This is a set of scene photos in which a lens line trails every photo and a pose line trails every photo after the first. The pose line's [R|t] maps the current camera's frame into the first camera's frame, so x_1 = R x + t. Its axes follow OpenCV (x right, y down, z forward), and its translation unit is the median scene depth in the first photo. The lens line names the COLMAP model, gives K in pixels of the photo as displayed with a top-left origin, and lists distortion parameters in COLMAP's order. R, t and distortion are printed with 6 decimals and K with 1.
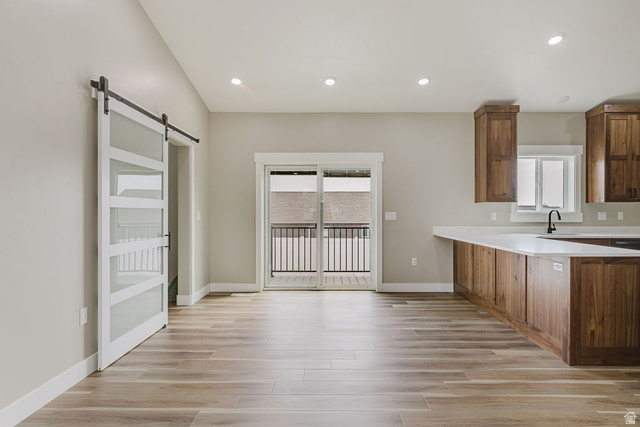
lens RADIAL K [[318.0, 0, 339.5], [0, 318.0, 213.3], [0, 0, 1]] dist [-0.000328, -0.000018]
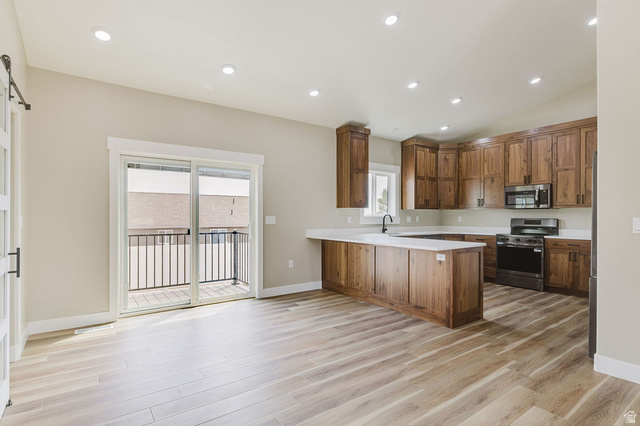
lens RADIAL K [[311.7, 0, 317.5], [0, 311.7, 217.1], [0, 0, 1]] dist [0.000097, -0.000175]
pose [[0.826710, -0.000480, 0.562628, -0.275889], [0.000077, 1.000000, 0.000740, -0.001638], [-0.562628, -0.000569, 0.826710, 0.118248]]
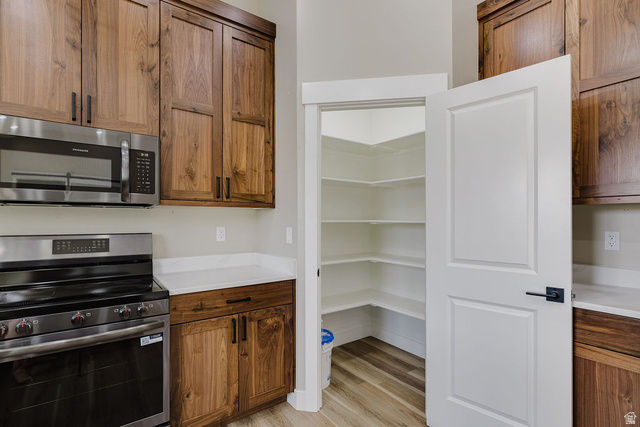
lens RADIAL K [[304.1, 0, 319.3], [0, 304.1, 220.0], [0, 0, 1]] dist [-0.000412, -0.000075]
pose [[-0.578092, -0.001461, 0.815970, 0.631485], [0.000480, 0.999998, 0.002131, -0.014770], [-0.815971, 0.001624, -0.578090, 0.646487]]
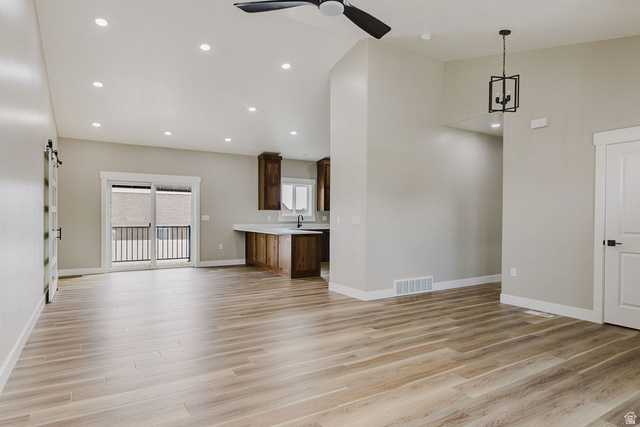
lens RADIAL K [[366.7, 0, 357.3], [0, 366.7, 216.0], [0, 0, 1]] dist [0.001558, 0.000594]
pose [[0.813525, 0.003978, 0.581516, -0.287547], [-0.002611, 0.999992, -0.003188, 0.003144], [-0.581524, 0.001075, 0.813528, -0.919441]]
